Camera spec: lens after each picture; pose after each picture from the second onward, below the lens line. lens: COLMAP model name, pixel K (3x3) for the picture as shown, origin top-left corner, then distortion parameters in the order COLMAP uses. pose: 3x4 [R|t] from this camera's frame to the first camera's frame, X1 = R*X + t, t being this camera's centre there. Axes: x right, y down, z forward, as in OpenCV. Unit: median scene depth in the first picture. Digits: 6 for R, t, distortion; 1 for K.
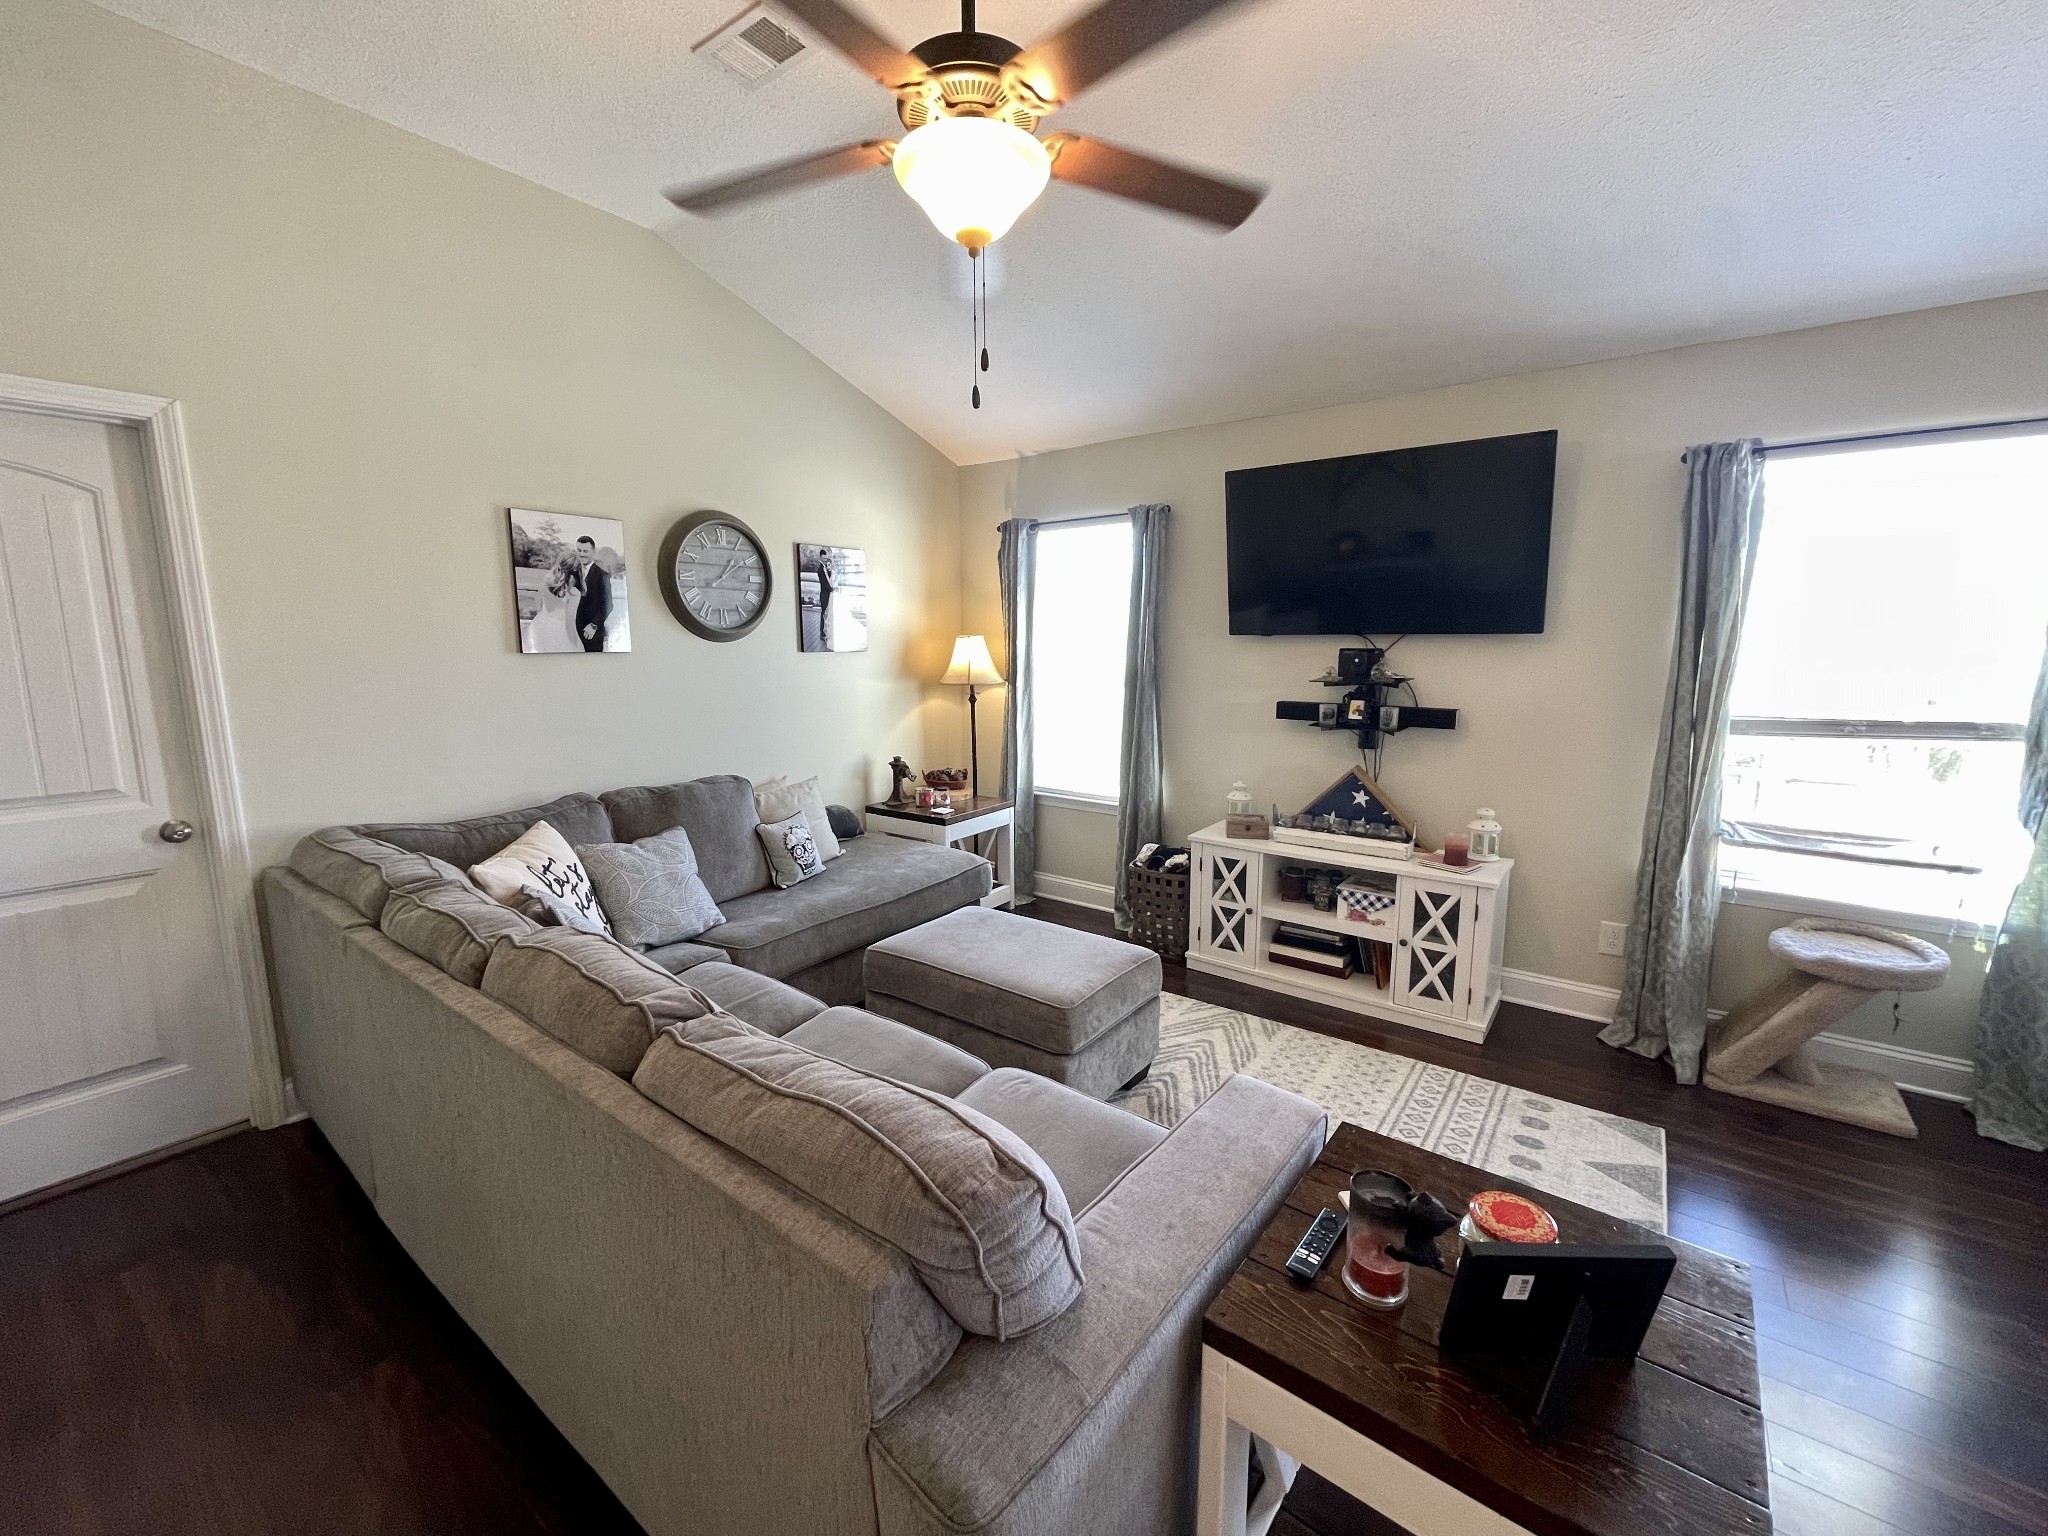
lens RADIAL K [[824.9, 0, 1021.2], [0, 824.9, 762.0], [0, 0, 1]] dist [-0.001061, 0.000240]
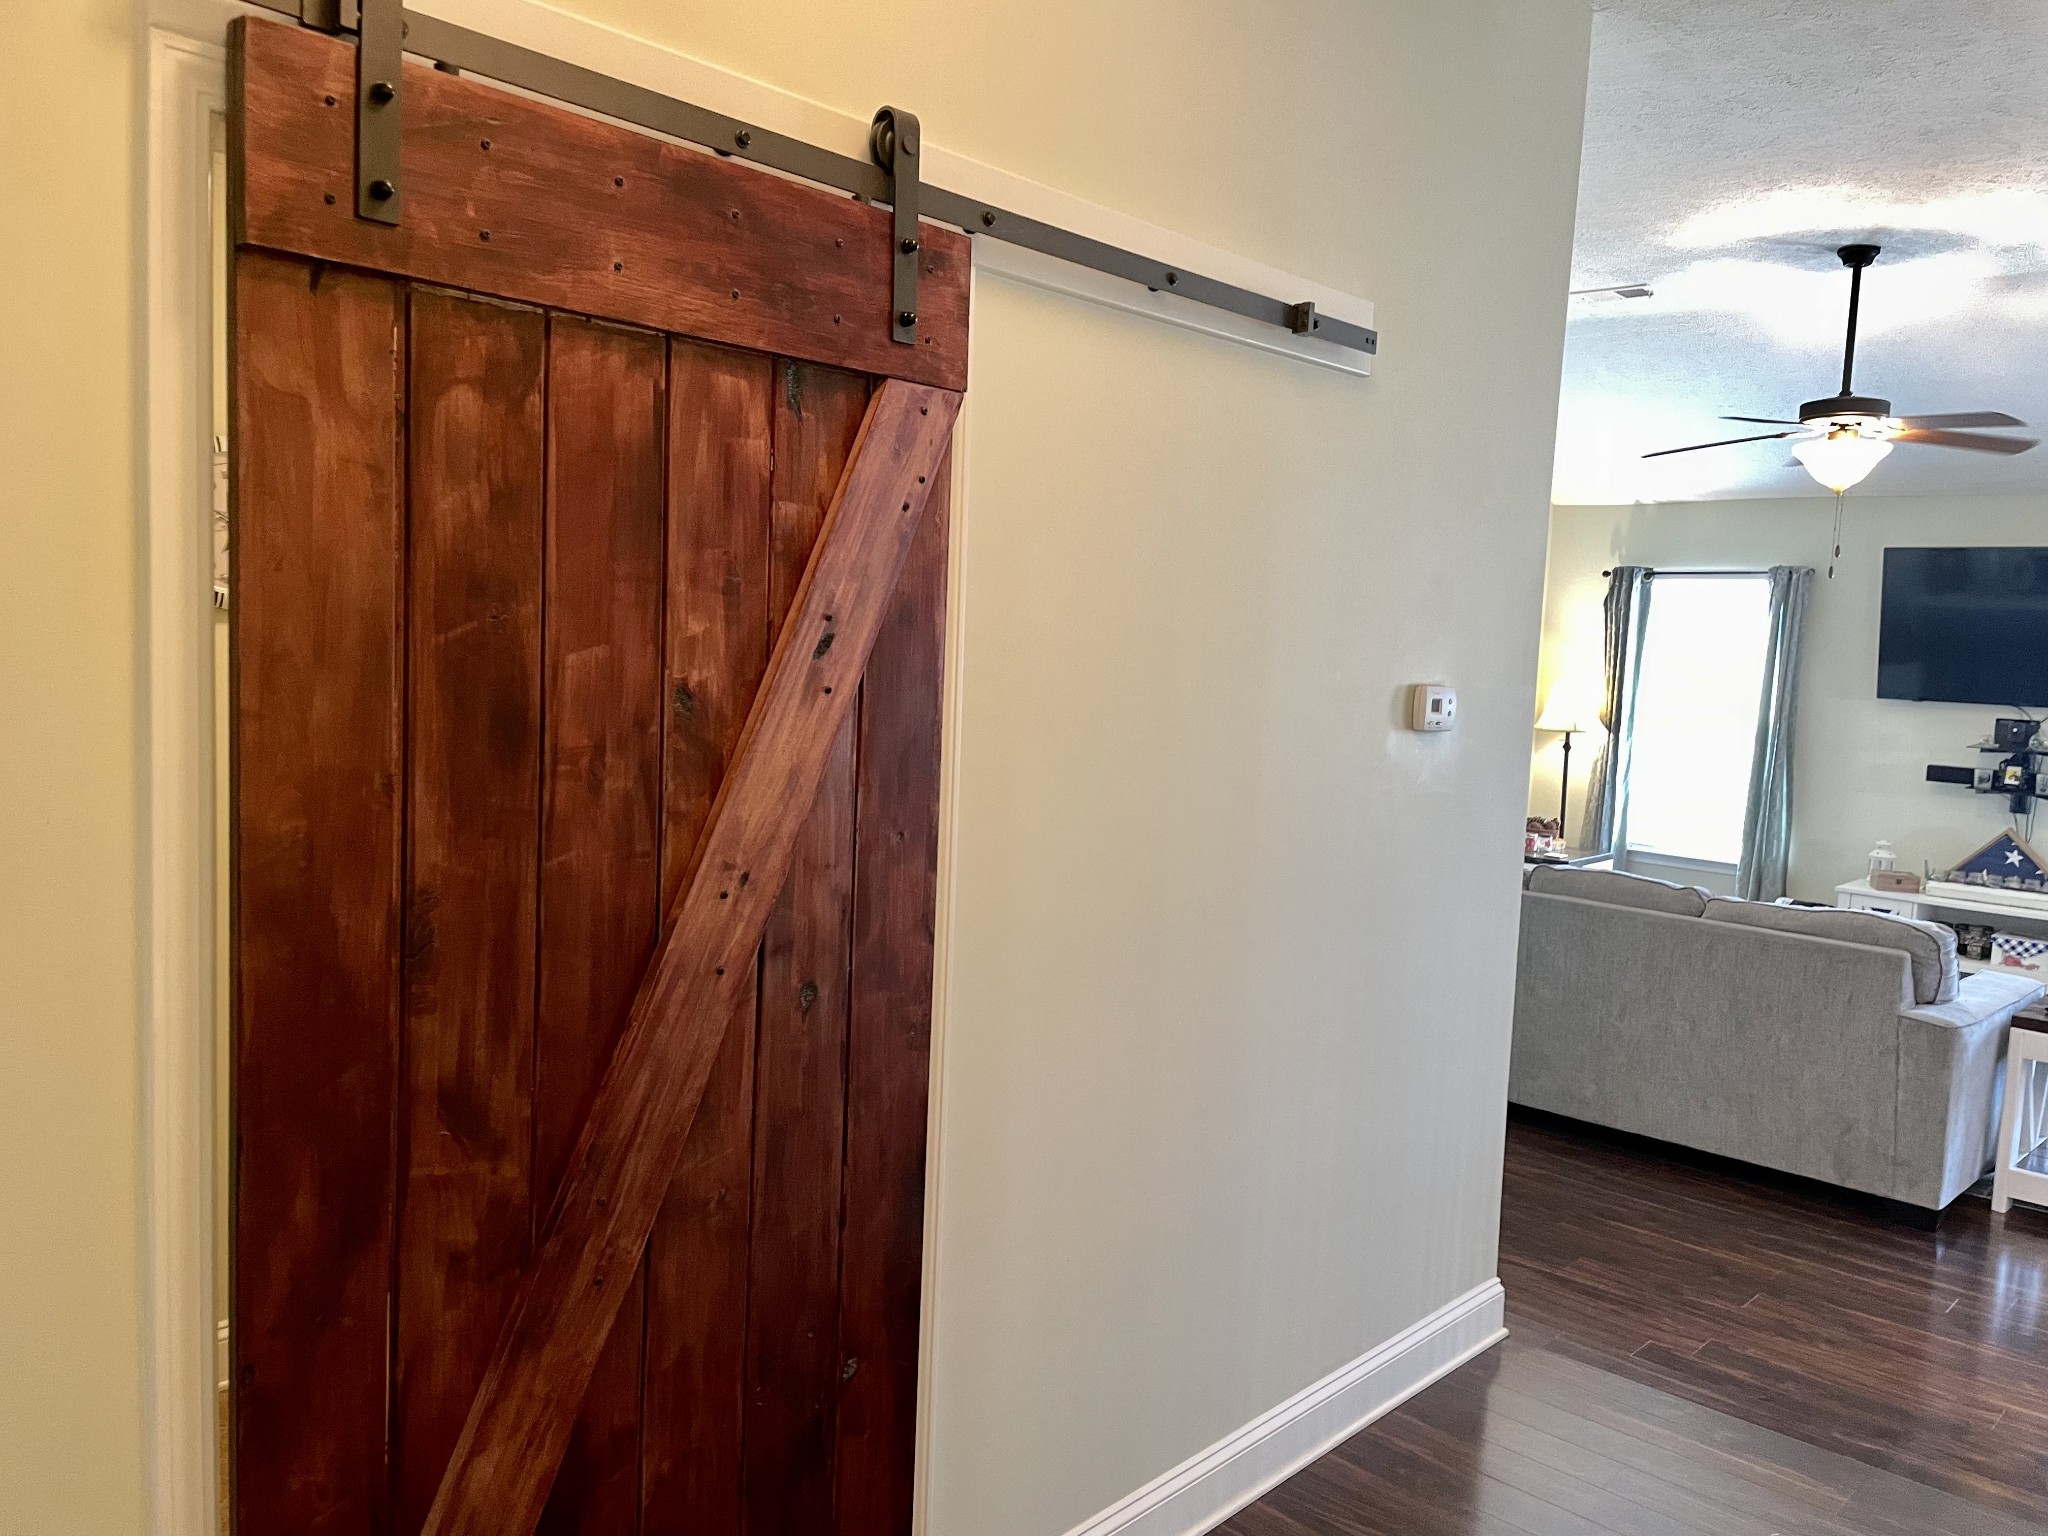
lens RADIAL K [[1555.8, 0, 1043.0], [0, 1555.8, 776.4], [0, 0, 1]] dist [0.082126, -0.087361]
pose [[0.994408, 0.057196, -0.088780, -0.713512], [-0.062318, 0.996482, -0.056034, 0.141266], [0.085262, 0.061253, 0.994474, -1.244956]]
